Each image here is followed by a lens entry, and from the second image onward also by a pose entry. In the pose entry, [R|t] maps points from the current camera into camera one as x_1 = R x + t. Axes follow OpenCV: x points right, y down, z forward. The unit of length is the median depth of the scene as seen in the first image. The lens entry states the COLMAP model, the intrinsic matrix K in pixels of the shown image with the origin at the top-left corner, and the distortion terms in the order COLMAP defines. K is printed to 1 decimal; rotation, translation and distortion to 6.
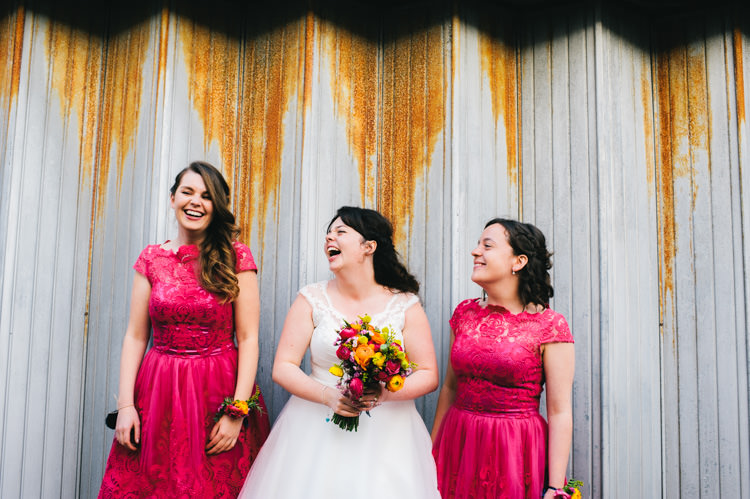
lens RADIAL K [[634.6, 0, 376.5], [0, 634.6, 241.8], [0, 0, 1]] dist [-0.033819, 0.014671]
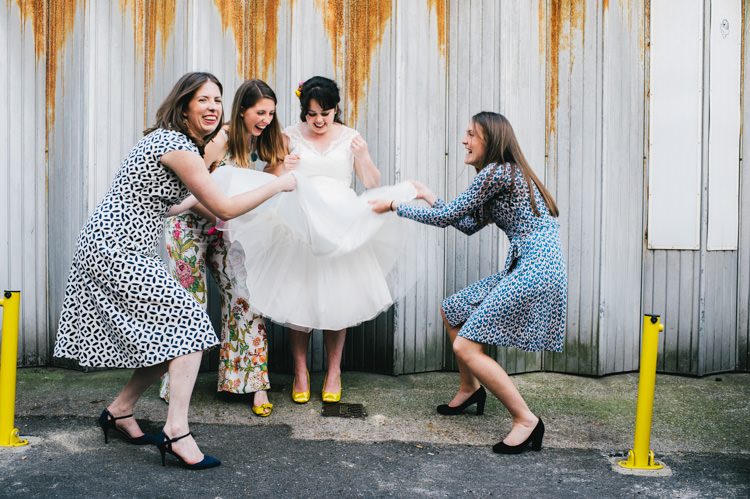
lens RADIAL K [[762.6, 0, 382.7], [0, 762.6, 251.8], [0, 0, 1]] dist [-0.041896, 0.000000]
pose [[0.999873, -0.008705, -0.013336, 0.103464], [0.010325, 0.991899, 0.126608, 0.124188], [0.012126, -0.126729, 0.991863, -0.731838]]
